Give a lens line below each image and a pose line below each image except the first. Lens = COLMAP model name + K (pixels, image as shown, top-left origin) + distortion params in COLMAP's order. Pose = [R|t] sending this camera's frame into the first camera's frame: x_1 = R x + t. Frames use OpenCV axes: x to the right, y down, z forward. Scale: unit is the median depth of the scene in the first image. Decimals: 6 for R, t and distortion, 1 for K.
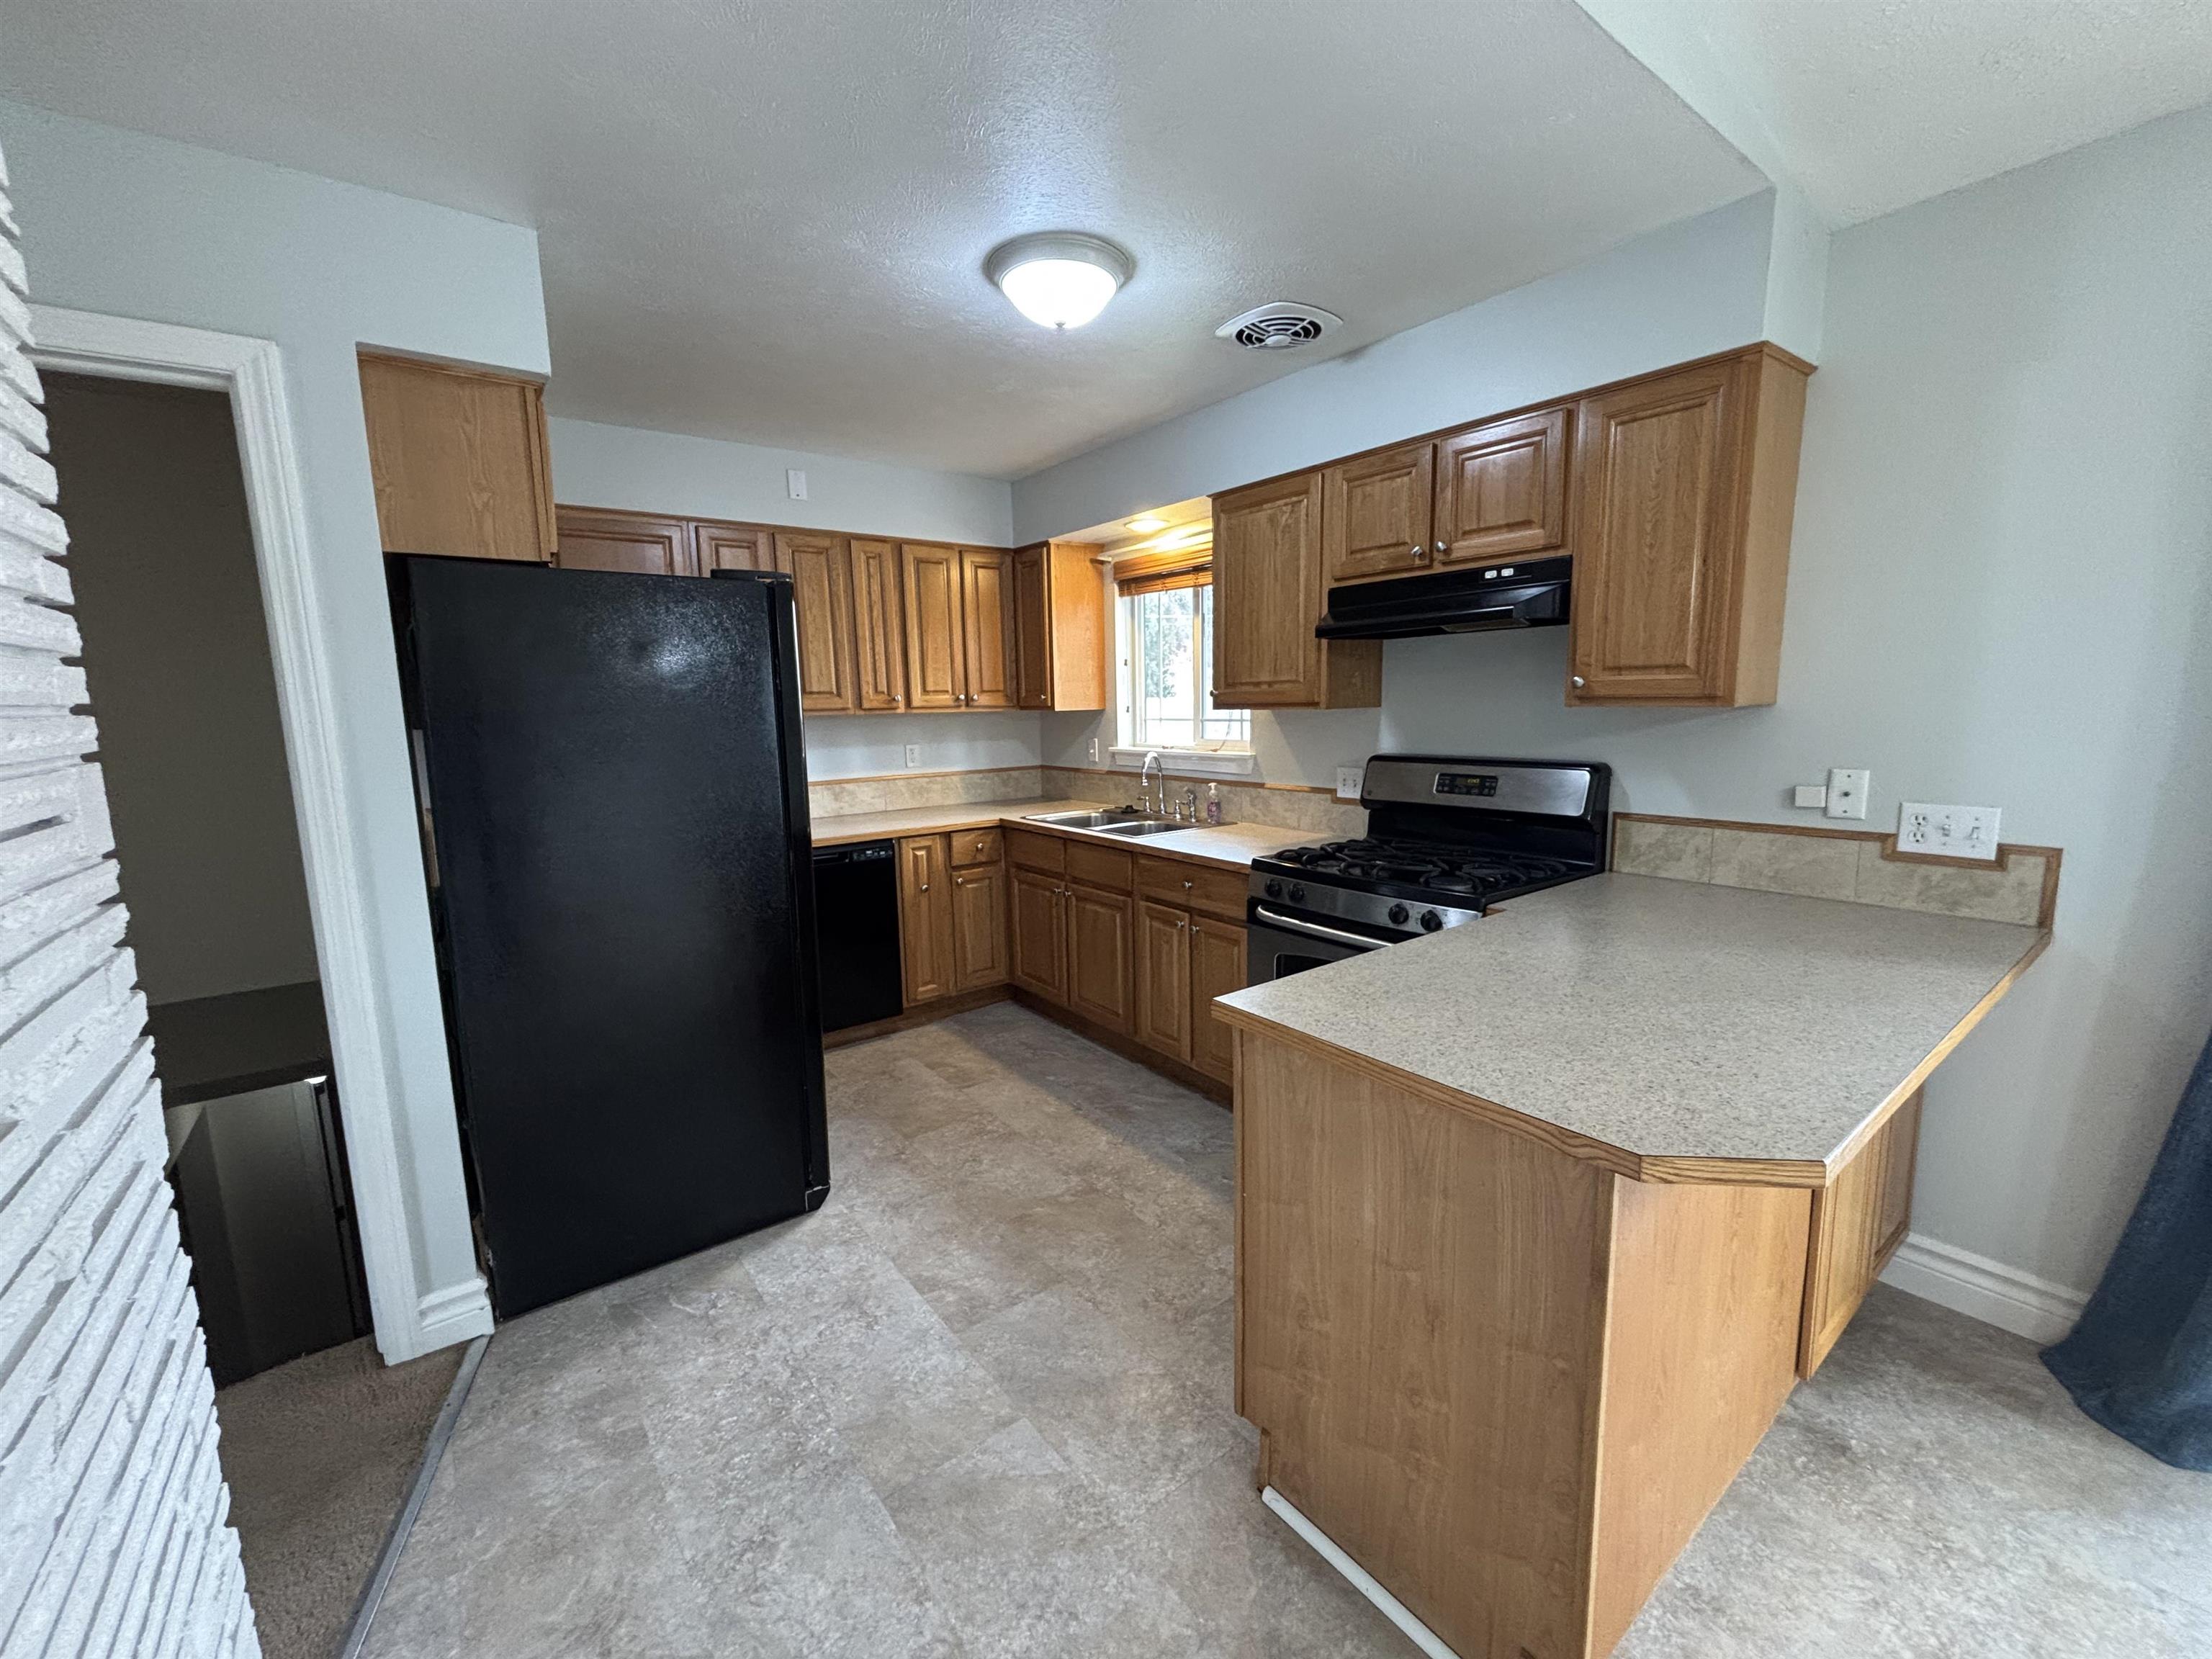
lens RADIAL K [[891.7, 0, 1106.2], [0, 891.7, 820.5], [0, 0, 1]] dist [0.015922, -0.012149]
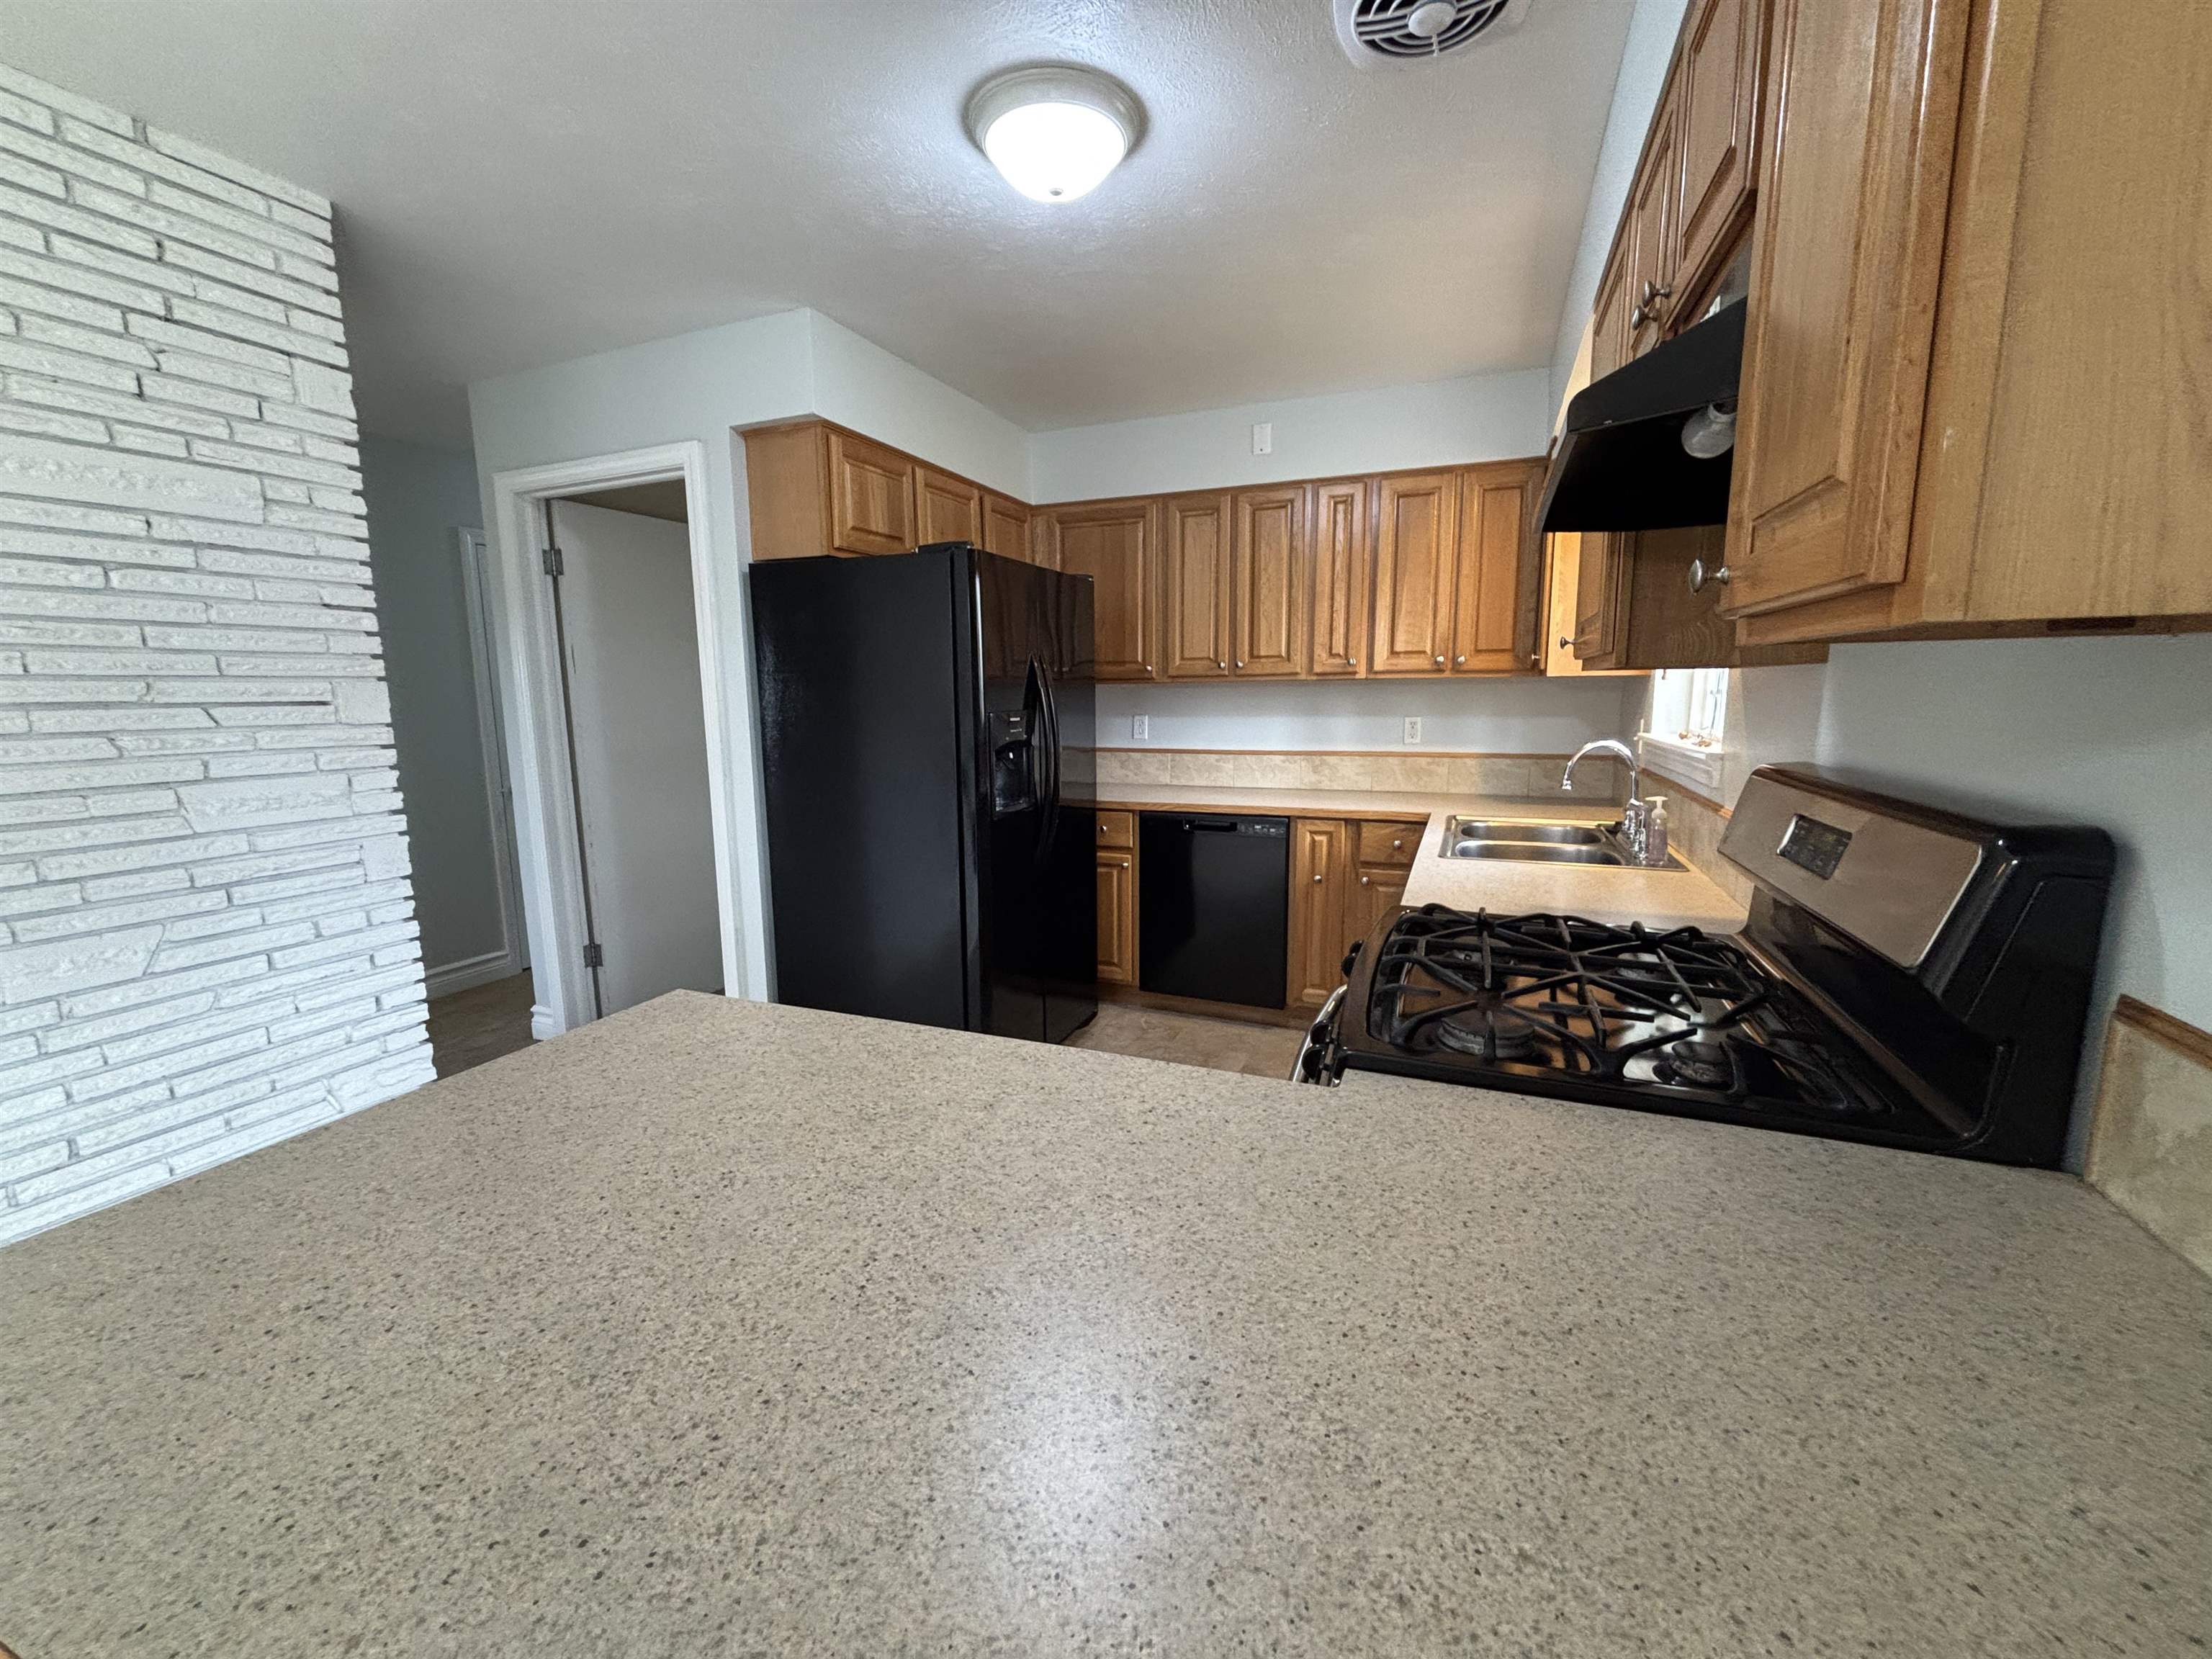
lens RADIAL K [[891.7, 0, 1106.2], [0, 891.7, 820.5], [0, 0, 1]] dist [0.015922, -0.012149]
pose [[0.504653, 0.139910, -0.851910, 0.497873], [-0.118942, 0.988638, 0.091906, -0.042193], [0.855089, 0.054948, 0.515561, 0.428149]]
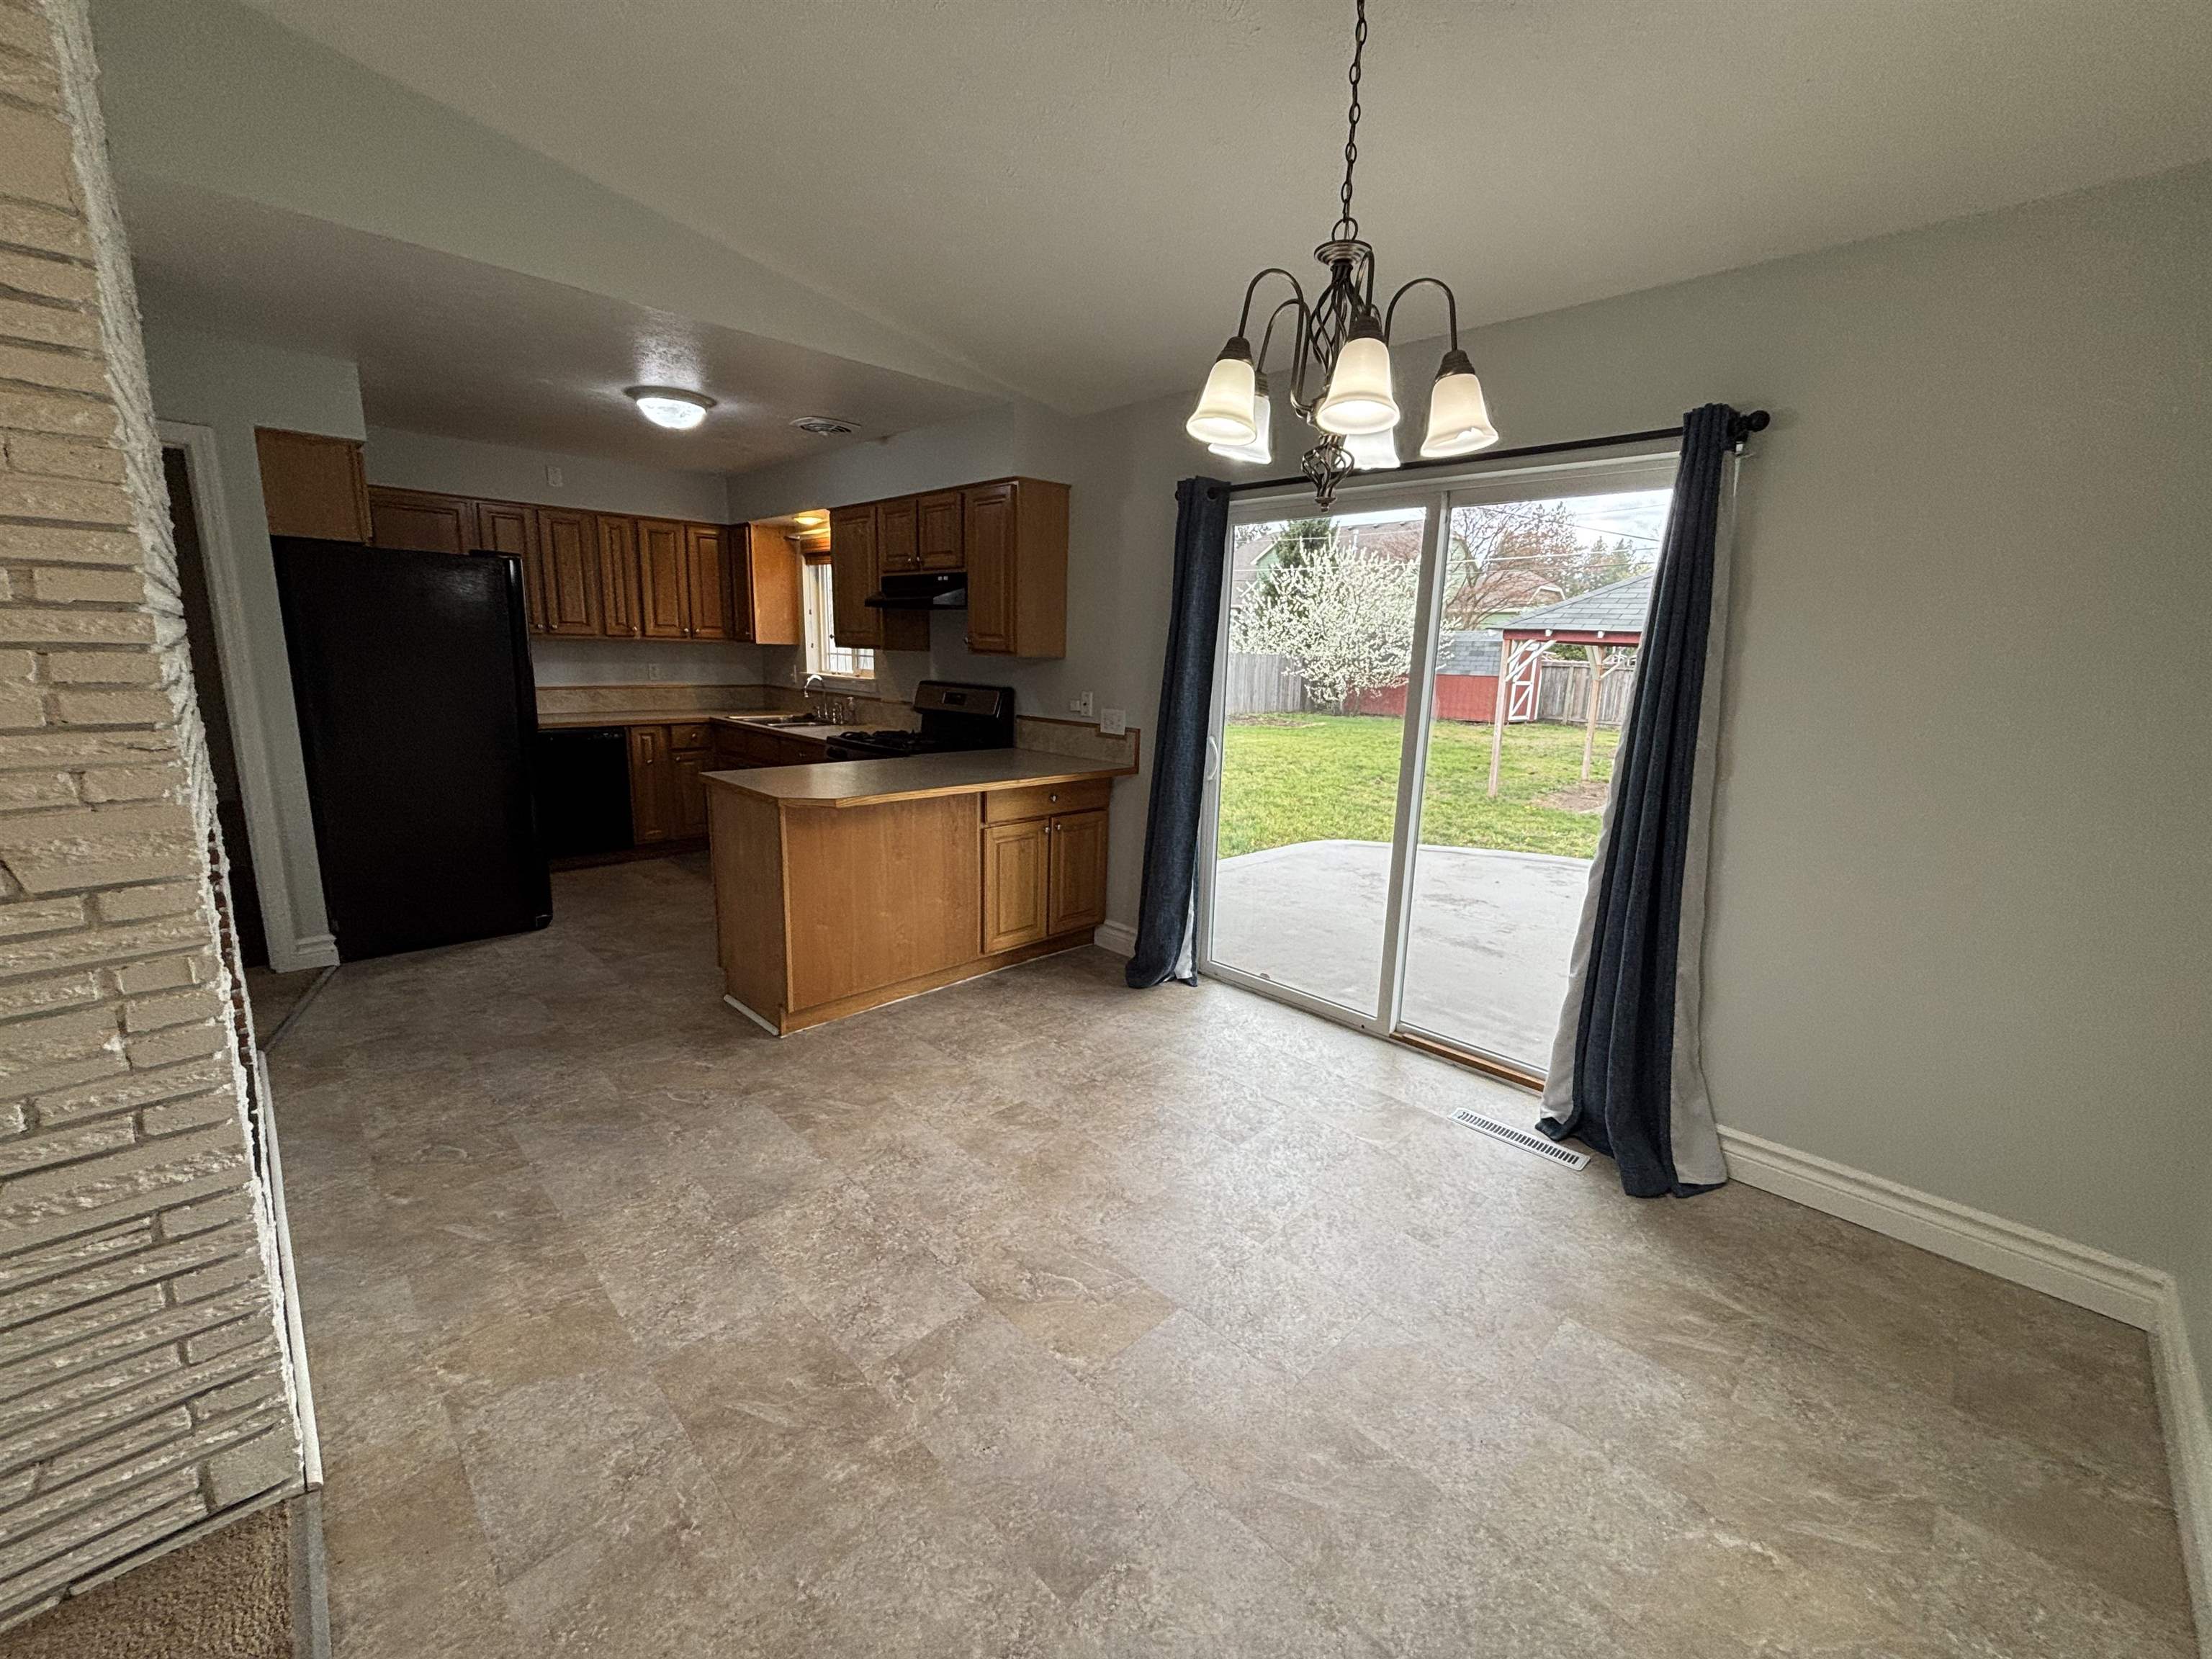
lens RADIAL K [[901.4, 0, 1105.0], [0, 901.4, 819.8], [0, 0, 1]] dist [0.000503, 0.000015]
pose [[0.990483, 0.025400, 0.135273, 0.389033], [-0.033178, 0.997904, 0.055559, 0.073898], [-0.133579, -0.059519, 0.989249, -0.646855]]
